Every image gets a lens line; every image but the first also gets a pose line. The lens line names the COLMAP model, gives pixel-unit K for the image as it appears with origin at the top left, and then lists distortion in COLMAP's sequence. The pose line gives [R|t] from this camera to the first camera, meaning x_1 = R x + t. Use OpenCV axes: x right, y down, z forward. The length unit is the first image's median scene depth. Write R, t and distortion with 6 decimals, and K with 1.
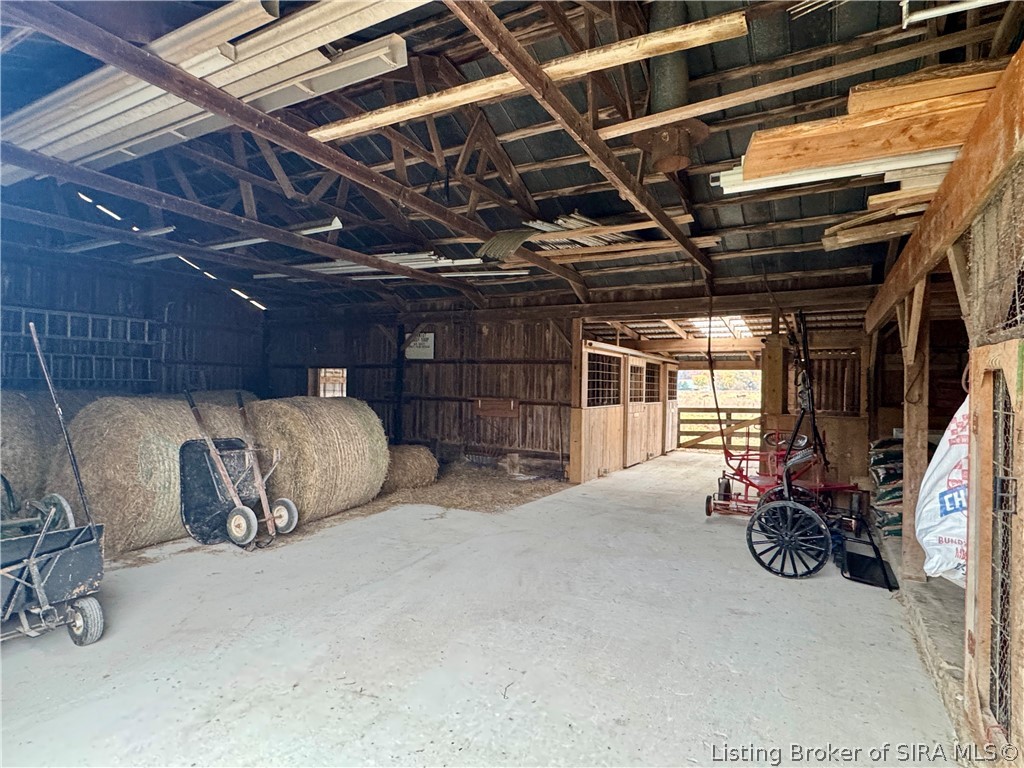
lens RADIAL K [[565.5, 0, 511.6], [0, 565.5, 384.7], [0, 0, 1]] dist [-0.007212, -0.001676]
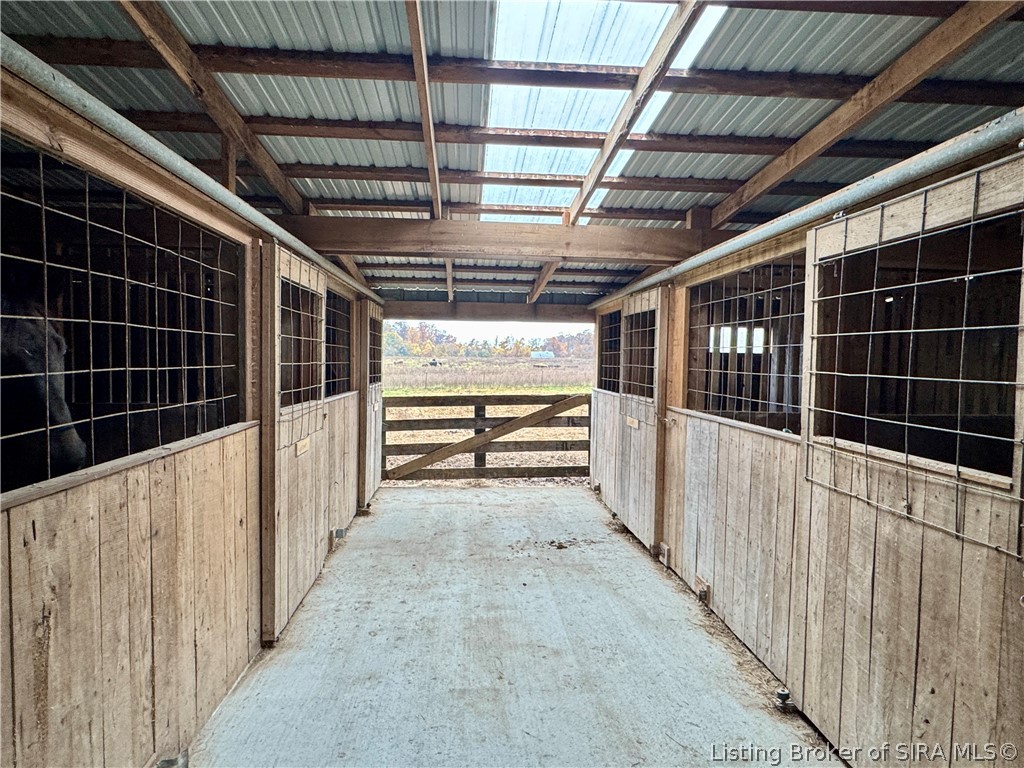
lens RADIAL K [[592.3, 0, 512.7], [0, 592.3, 385.6], [0, 0, 1]] dist [0.004602, 0.000323]
pose [[0.827711, -0.026563, 0.560525, 0.112202], [-0.006096, 0.998394, 0.056316, 0.001248], [-0.561121, -0.050030, 0.826220, 0.557831]]
